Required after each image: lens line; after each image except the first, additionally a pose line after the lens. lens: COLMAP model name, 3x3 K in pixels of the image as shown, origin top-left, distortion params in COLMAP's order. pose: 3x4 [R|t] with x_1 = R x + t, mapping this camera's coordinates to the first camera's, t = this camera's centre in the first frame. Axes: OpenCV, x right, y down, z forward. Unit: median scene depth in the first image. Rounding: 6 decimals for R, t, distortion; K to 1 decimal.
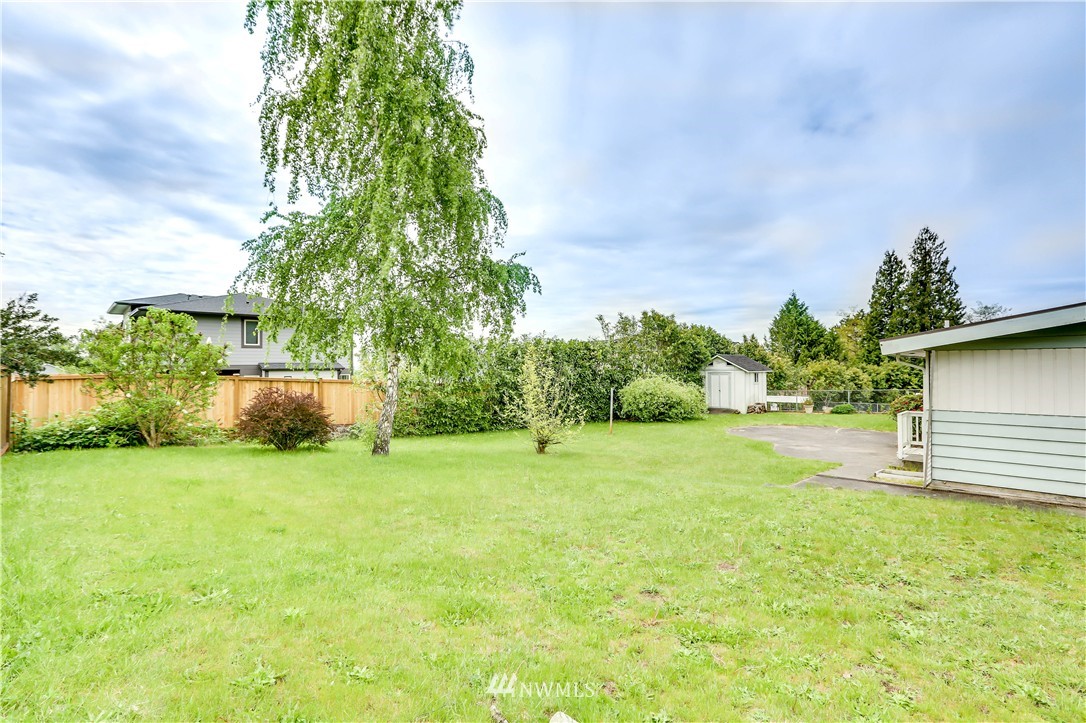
lens RADIAL K [[495.9, 0, 545.5], [0, 495.9, 354.0], [0, 0, 1]] dist [-0.012069, -0.000076]
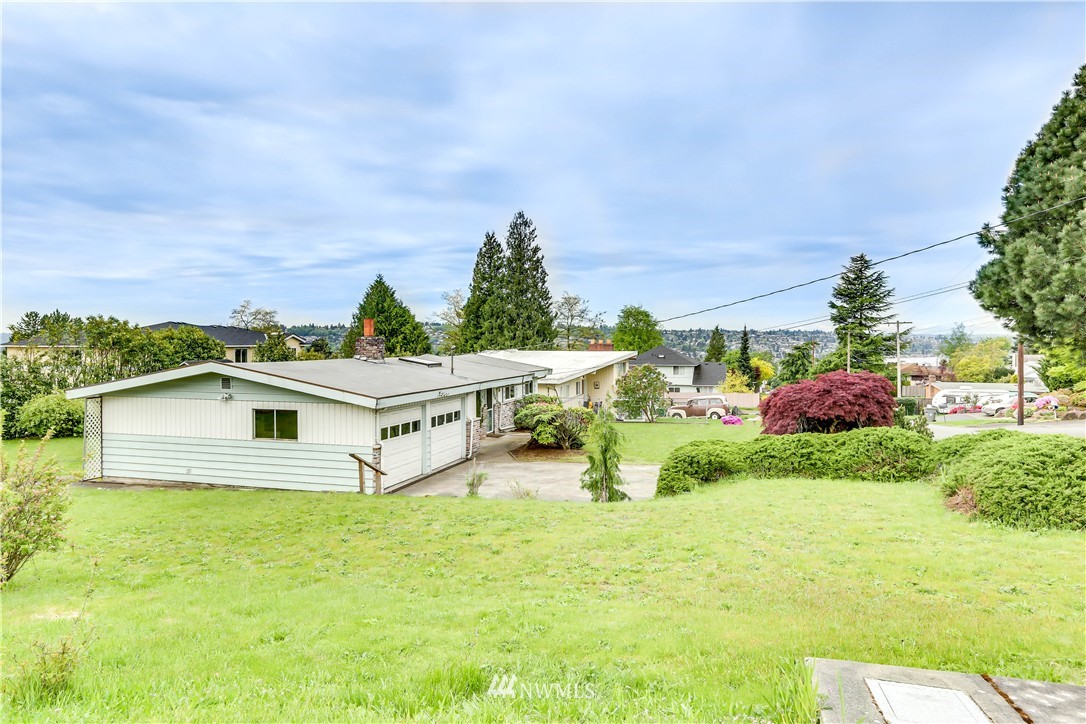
lens RADIAL K [[728.0, 0, 546.9], [0, 728.0, 363.2], [0, 0, 1]] dist [-0.061649, -0.002402]
pose [[0.882252, -0.012762, 0.470605, 0.154945], [-0.014990, 0.998364, 0.055175, -0.042273], [-0.470539, -0.055733, 0.880617, -0.274857]]
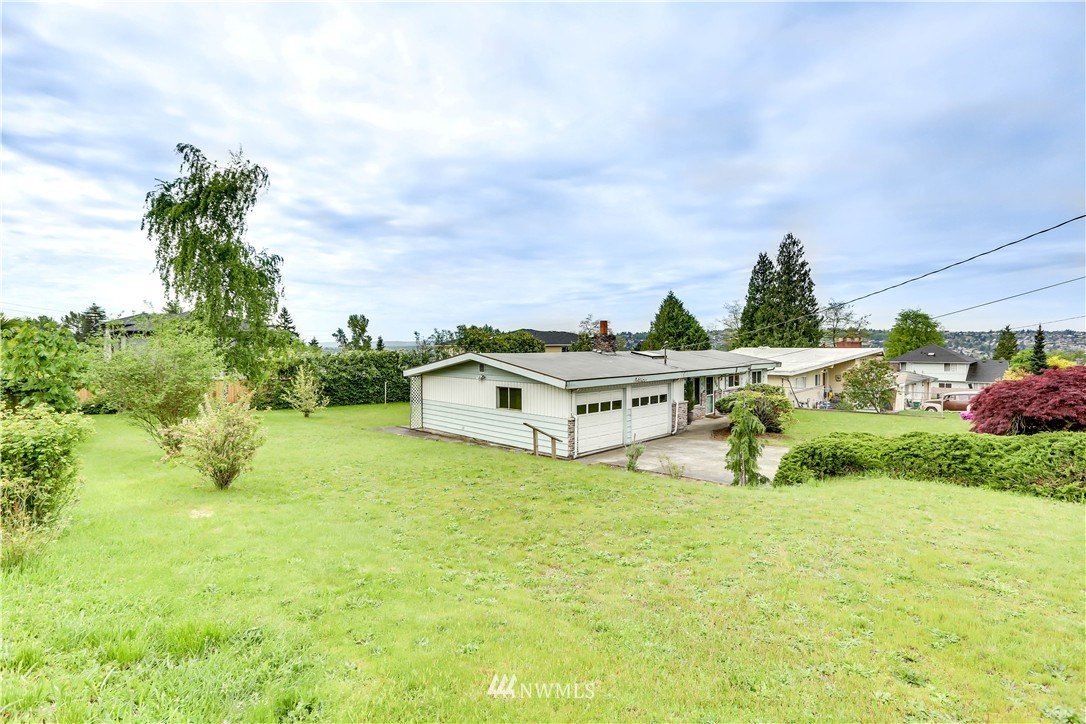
lens RADIAL K [[535.4, 0, 546.3], [0, 535.4, 358.2], [0, 0, 1]] dist [-0.035420, 0.005998]
pose [[0.999833, -0.003156, -0.017992, 0.229248], [0.004158, 0.998425, 0.055948, -0.037790], [0.017787, -0.056014, 0.998272, -0.258710]]
